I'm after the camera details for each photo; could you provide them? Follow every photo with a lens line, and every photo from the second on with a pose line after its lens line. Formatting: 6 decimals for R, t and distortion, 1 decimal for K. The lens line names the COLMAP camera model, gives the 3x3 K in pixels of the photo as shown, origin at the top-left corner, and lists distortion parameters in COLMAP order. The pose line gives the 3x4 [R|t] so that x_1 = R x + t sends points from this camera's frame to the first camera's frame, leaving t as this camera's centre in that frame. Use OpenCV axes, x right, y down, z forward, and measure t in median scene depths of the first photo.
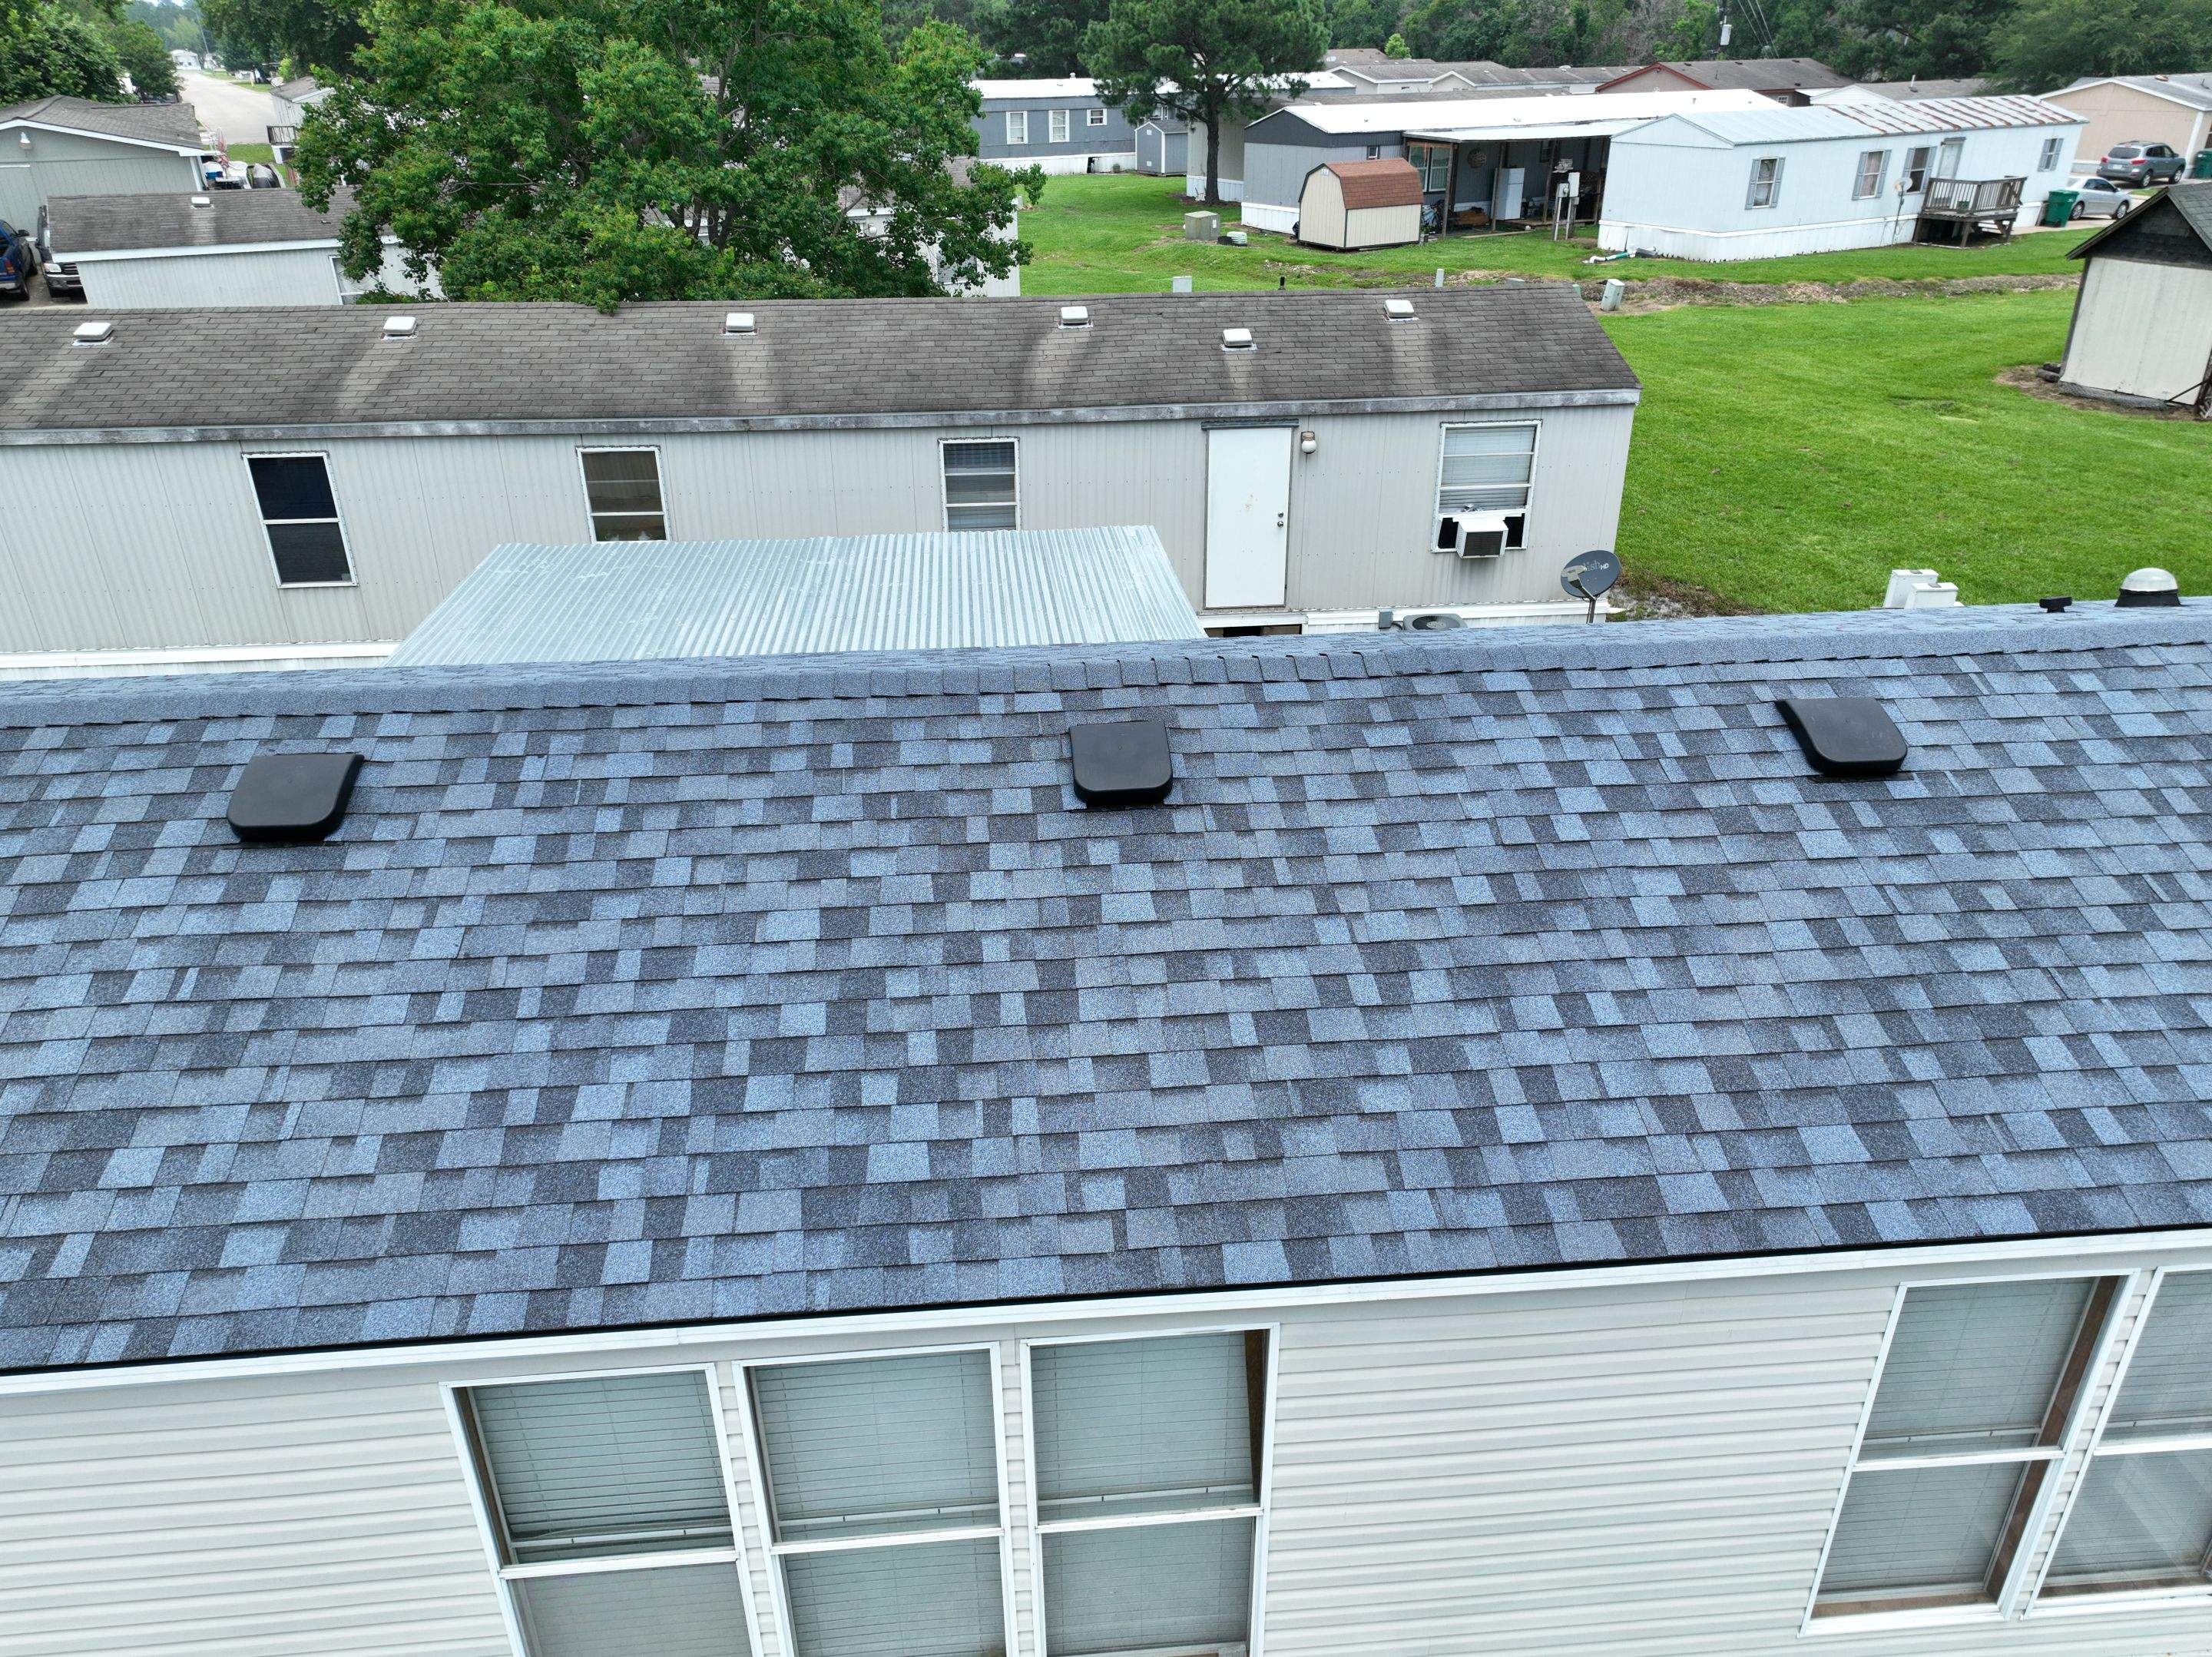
lens RADIAL K [[1555.8, 0, 1105.4], [0, 1555.8, 828.3], [0, 0, 1]] dist [-0.002828, 0.019257]
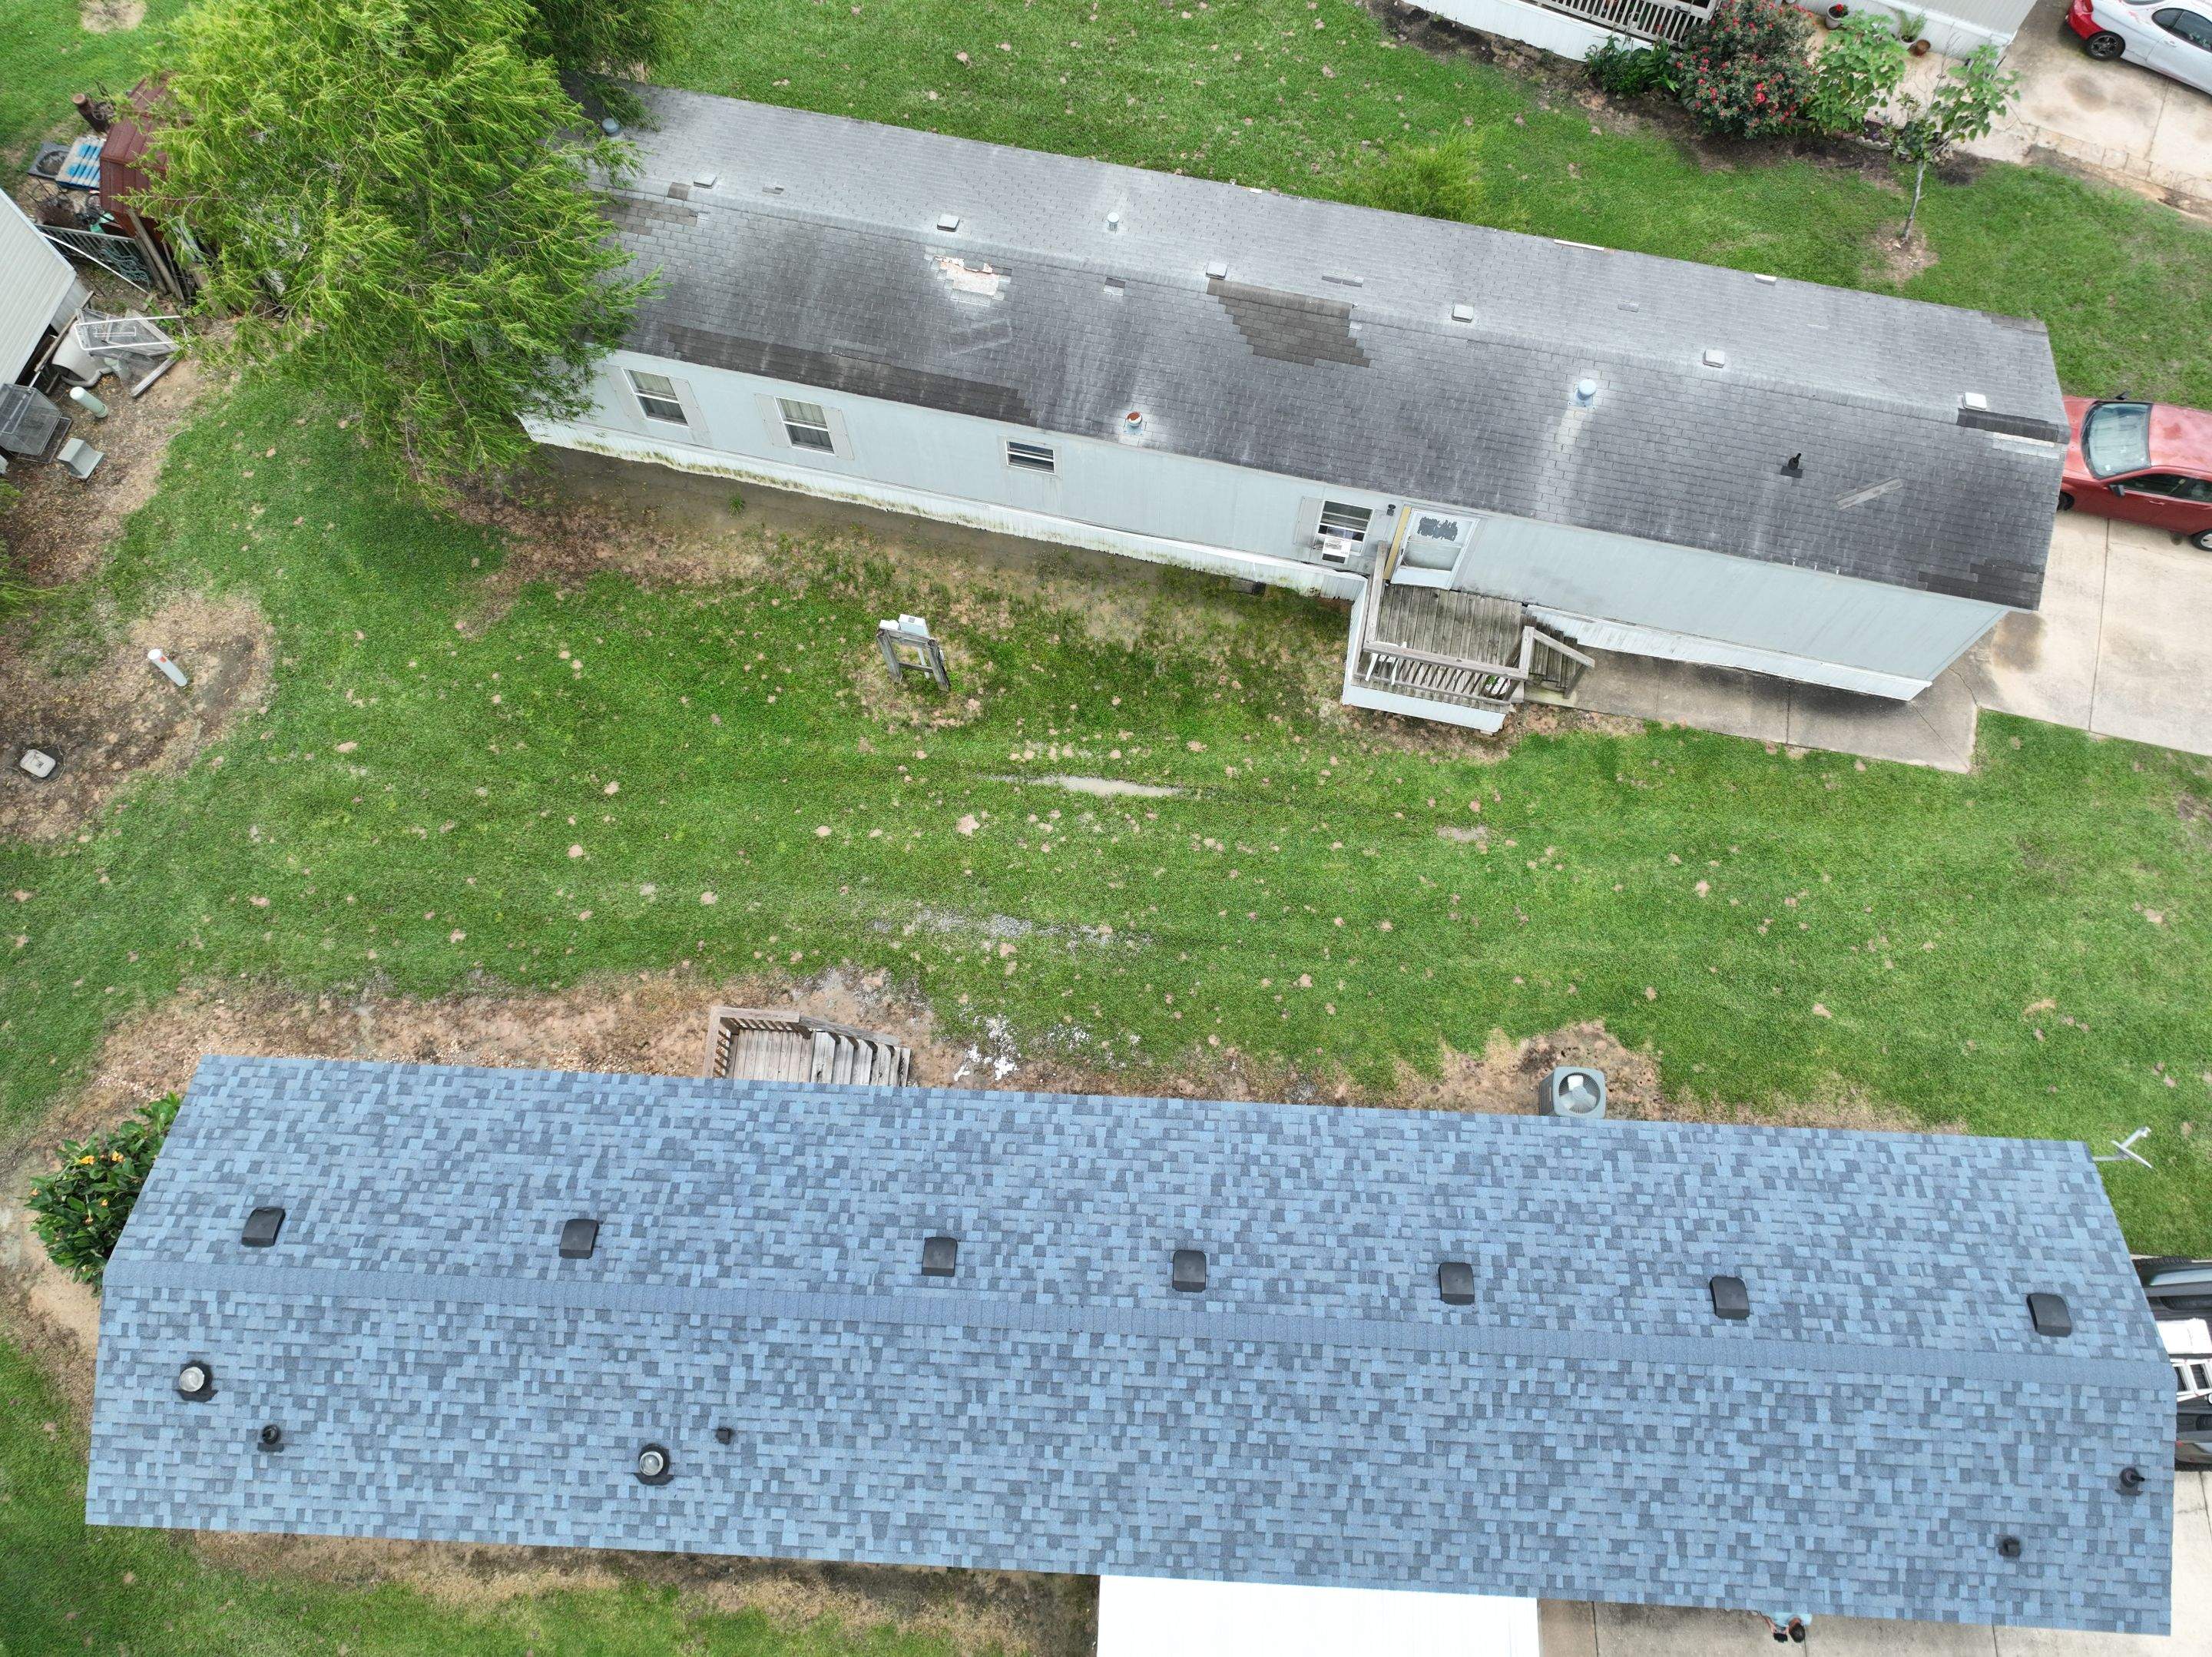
lens RADIAL K [[1555.8, 0, 1105.5], [0, 1555.8, 828.1], [0, 0, 1]] dist [-0.002828, 0.019257]
pose [[-0.990472, -0.123860, 0.060191, 0.027040], [0.075353, -0.121615, 0.989713, -0.835425], [-0.115266, 0.984819, 0.129790, -0.059040]]
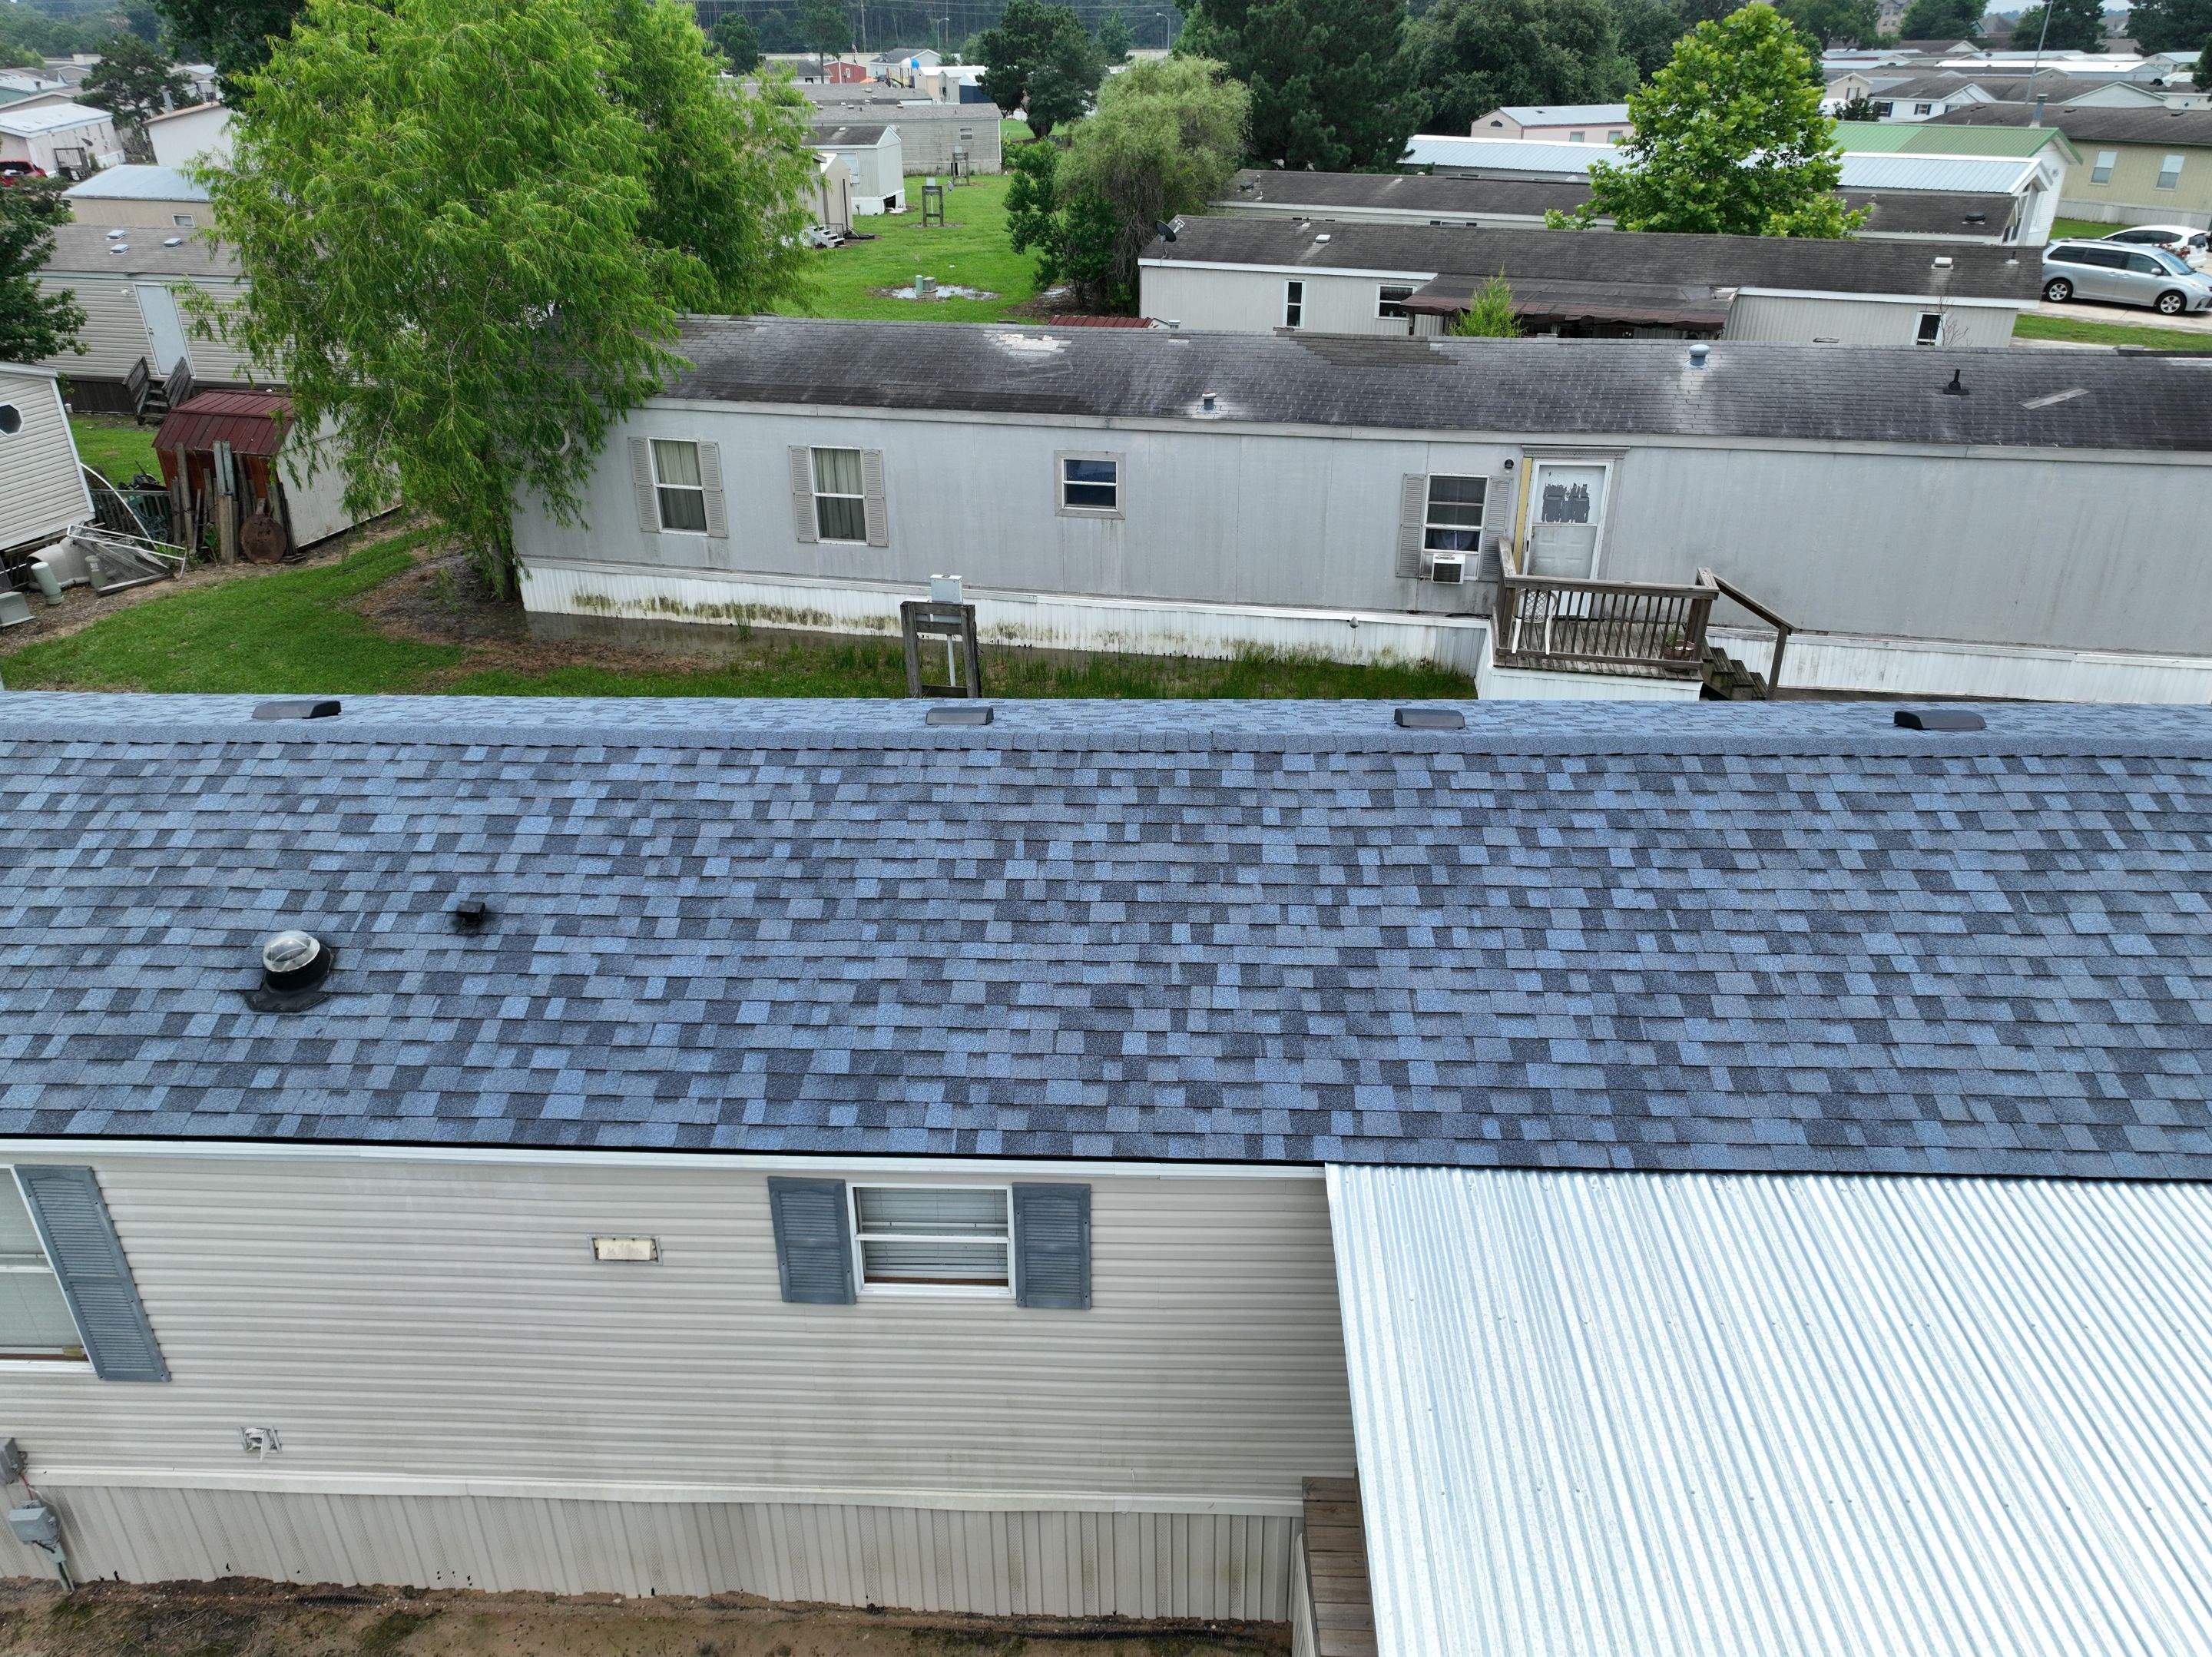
lens RADIAL K [[1555.8, 0, 1105.3], [0, 1555.8, 828.7], [0, 0, 1]] dist [-0.002828, 0.019257]
pose [[-0.991433, -0.045279, 0.122514, 0.039285], [0.072825, 0.587030, 0.806283, -0.369371], [-0.108428, 0.808298, -0.578703, 0.587083]]
